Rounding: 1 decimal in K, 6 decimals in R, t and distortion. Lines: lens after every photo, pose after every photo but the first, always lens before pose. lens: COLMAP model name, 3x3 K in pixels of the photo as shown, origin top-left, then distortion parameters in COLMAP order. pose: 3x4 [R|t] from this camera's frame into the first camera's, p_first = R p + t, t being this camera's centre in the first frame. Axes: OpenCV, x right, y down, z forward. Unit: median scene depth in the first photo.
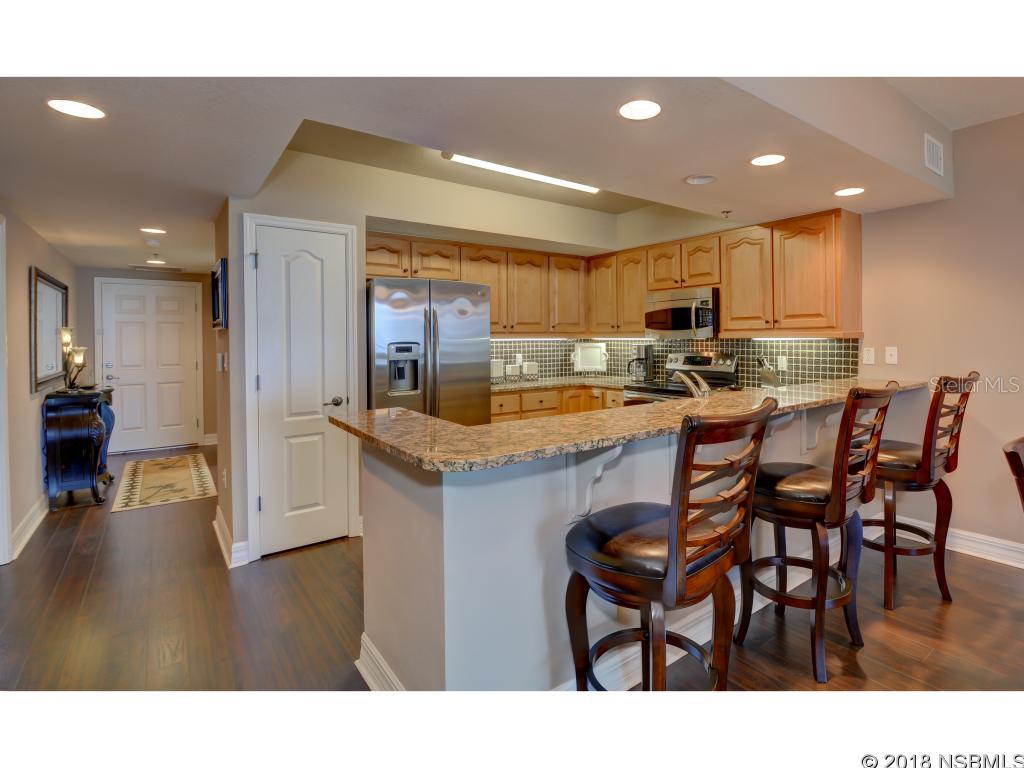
lens RADIAL K [[506.1, 0, 586.4], [0, 506.1, 335.6], [0, 0, 1]] dist [0.004459, -0.004028]
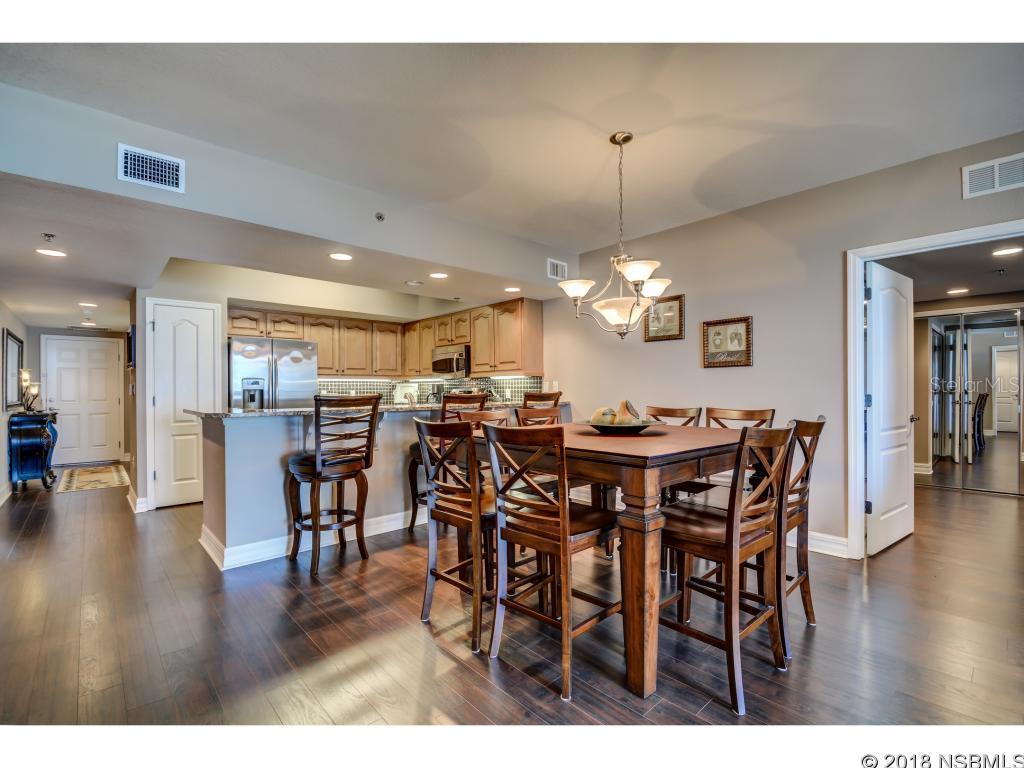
lens RADIAL K [[457.8, 0, 524.9], [0, 457.8, 385.9], [0, 0, 1]] dist [-0.002225, -0.004240]
pose [[0.997972, 0.001851, 0.063623, 0.337586], [-0.001449, 0.999979, -0.006366, 0.038618], [-0.063633, 0.006261, 0.997954, -0.407149]]
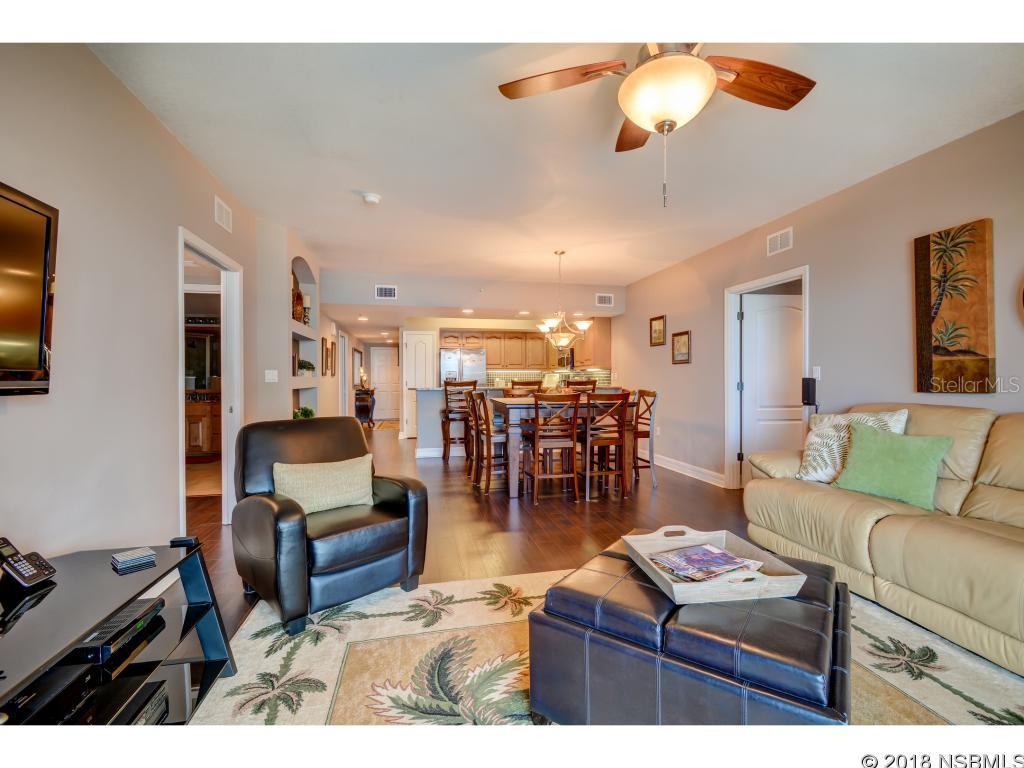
lens RADIAL K [[457.8, 0, 545.4], [0, 457.8, 369.7], [0, 0, 1]] dist [-0.002225, -0.004240]
pose [[0.913599, -0.003273, -0.406603, 0.980382], [-0.002529, 0.999903, -0.013732, 0.032805], [0.406608, 0.013574, 0.913502, -0.948230]]
